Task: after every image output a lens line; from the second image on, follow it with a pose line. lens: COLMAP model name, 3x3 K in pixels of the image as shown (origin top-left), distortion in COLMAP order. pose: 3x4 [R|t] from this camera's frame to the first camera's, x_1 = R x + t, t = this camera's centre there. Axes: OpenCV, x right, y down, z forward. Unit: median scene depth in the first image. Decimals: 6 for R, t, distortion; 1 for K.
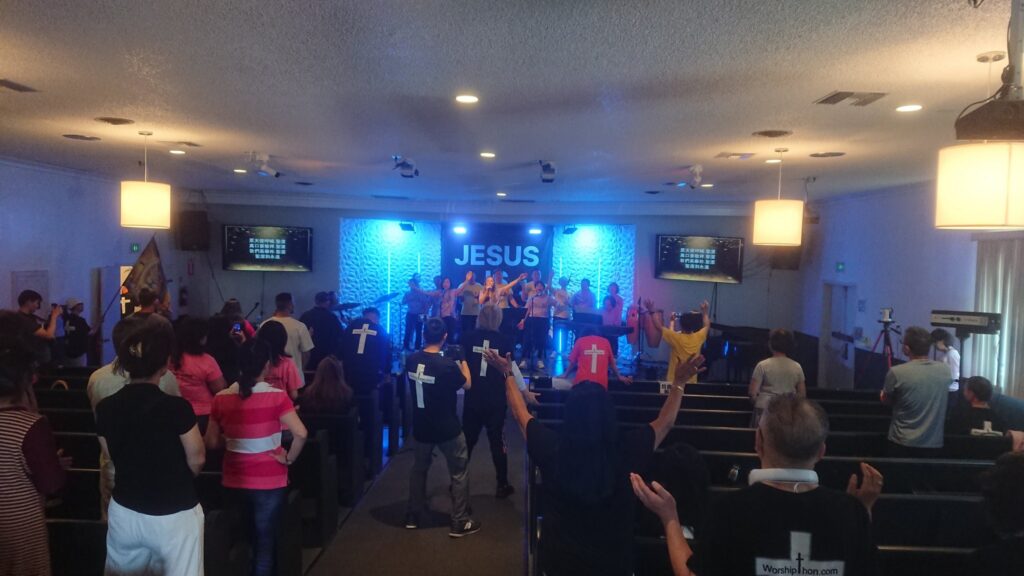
lens RADIAL K [[671.2, 0, 508.3], [0, 671.2, 286.5], [0, 0, 1]] dist [0.216946, -0.316829]
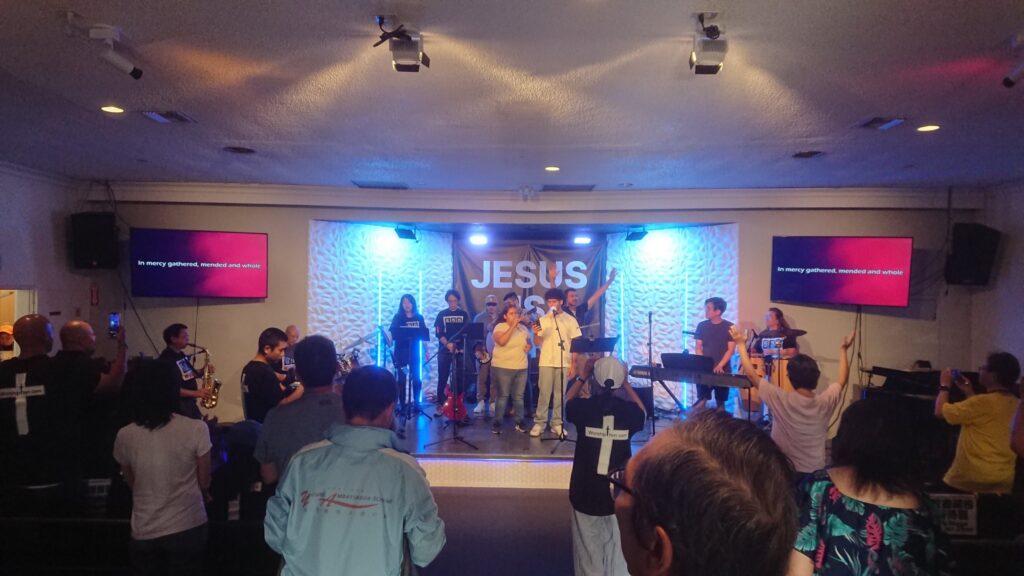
lens RADIAL K [[671.2, 0, 508.3], [0, 671.2, 286.5], [0, 0, 1]] dist [0.216946, -0.316829]
pose [[0.999921, -0.012165, 0.003009, -0.046731], [0.012322, 0.998170, -0.059201, 0.010617], [-0.002283, 0.059233, 0.998242, 0.305459]]
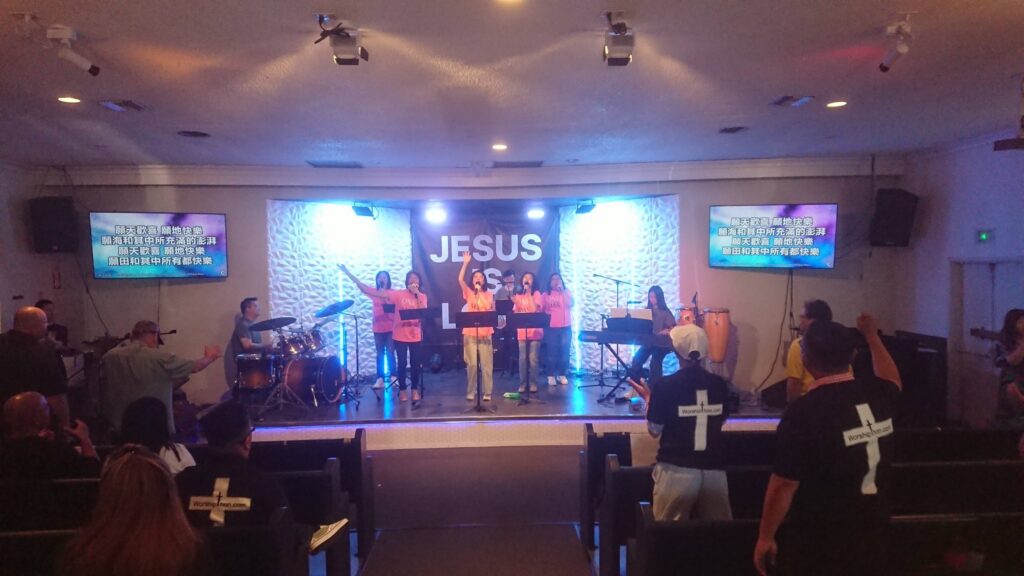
lens RADIAL K [[671.2, 0, 508.3], [0, 671.2, 286.5], [0, 0, 1]] dist [0.216946, -0.316829]
pose [[0.997990, -0.040800, 0.048499, -0.033887], [0.041721, 0.998965, -0.018131, 0.012914], [-0.047709, 0.020118, 0.998659, 0.273110]]
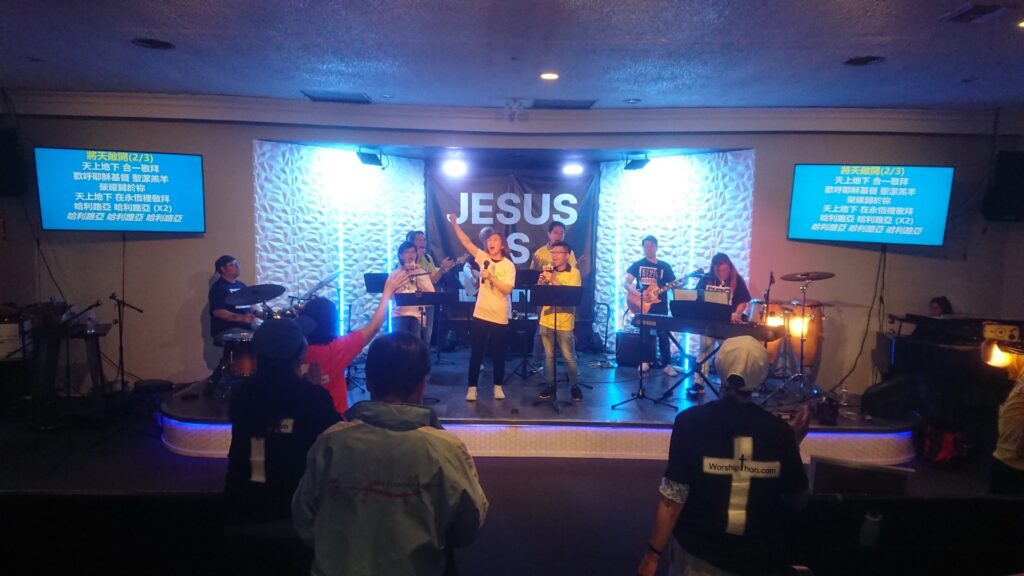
lens RADIAL K [[671.2, 0, 508.3], [0, 671.2, 286.5], [0, 0, 1]] dist [0.216946, -0.316829]
pose [[0.998854, -0.011326, 0.046506, -0.057567], [0.009604, 0.999266, 0.037074, 0.004725], [-0.046892, -0.036585, 0.998230, 0.393021]]
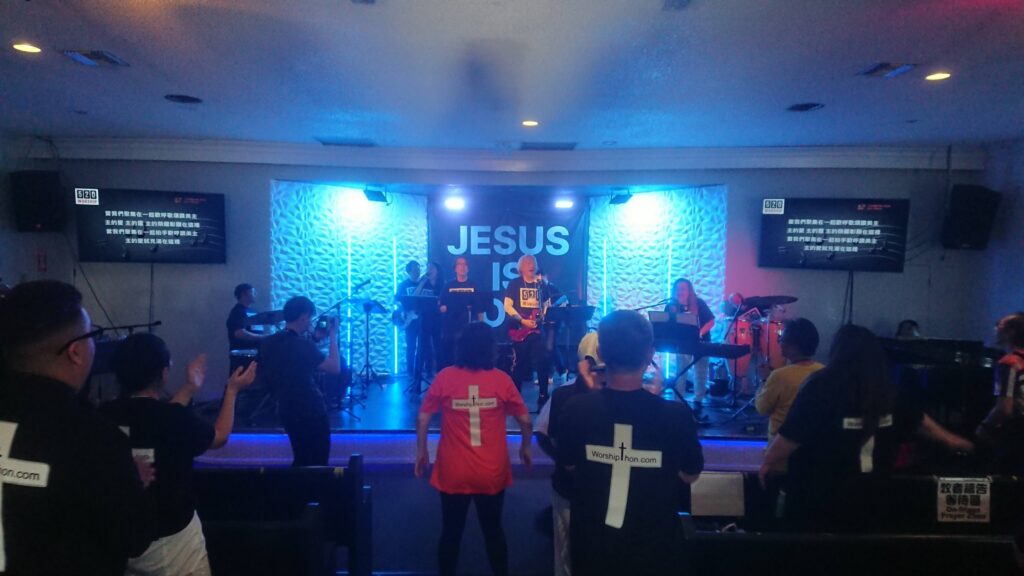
lens RADIAL K [[671.2, 0, 508.3], [0, 671.2, 286.5], [0, 0, 1]] dist [0.216946, -0.316829]
pose [[0.999605, -0.013170, 0.024833, -0.038841], [0.013475, 0.999835, -0.012156, 0.011015], [-0.024669, 0.012486, 0.999618, 0.342377]]
